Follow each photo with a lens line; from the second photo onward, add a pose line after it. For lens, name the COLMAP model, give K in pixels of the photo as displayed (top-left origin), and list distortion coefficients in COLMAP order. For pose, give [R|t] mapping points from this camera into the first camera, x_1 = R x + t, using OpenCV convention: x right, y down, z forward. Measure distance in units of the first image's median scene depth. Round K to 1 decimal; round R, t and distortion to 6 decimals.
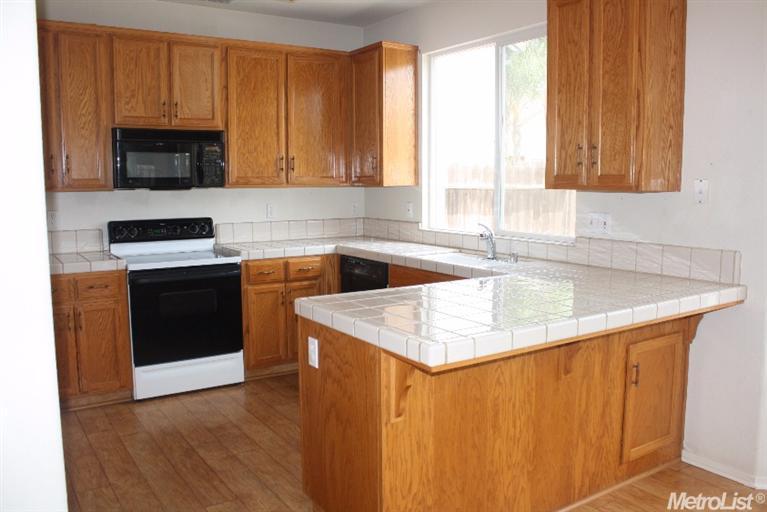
lens RADIAL K [[644.1, 0, 385.2], [0, 644.1, 255.2], [0, 0, 1]] dist [-0.147553, 0.122725]
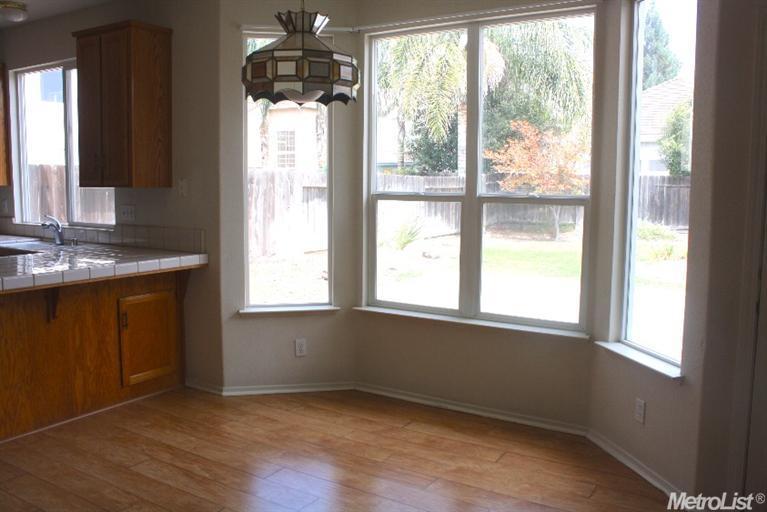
lens RADIAL K [[644.1, 0, 383.5], [0, 644.1, 254.1], [0, 0, 1]] dist [-0.147553, 0.122725]
pose [[0.912815, -0.029506, 0.407306, 0.236903], [0.032464, 0.999473, -0.000350, 0.042980], [-0.407081, 0.013542, 0.913292, -0.328073]]
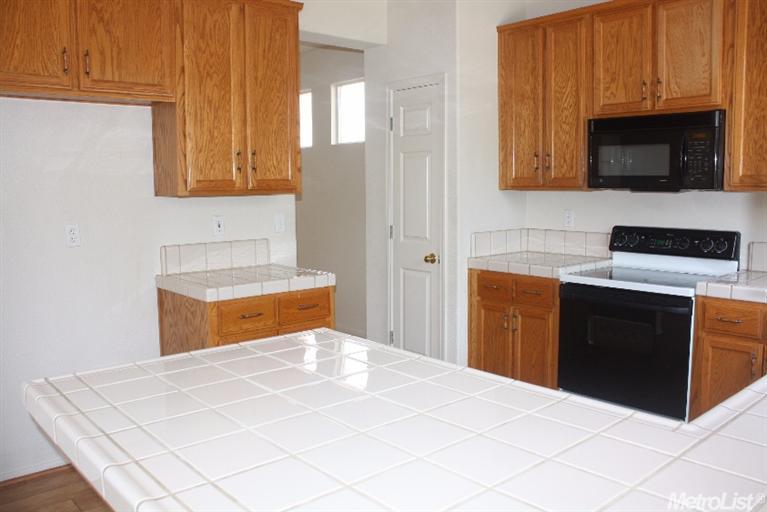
lens RADIAL K [[644.1, 0, 383.8], [0, 644.1, 254.3], [0, 0, 1]] dist [-0.147553, 0.122725]
pose [[0.133239, 0.111840, -0.984753, 0.413252], [-0.107309, 0.989399, 0.097848, -0.068583], [0.985257, 0.092636, 0.143828, 0.581710]]
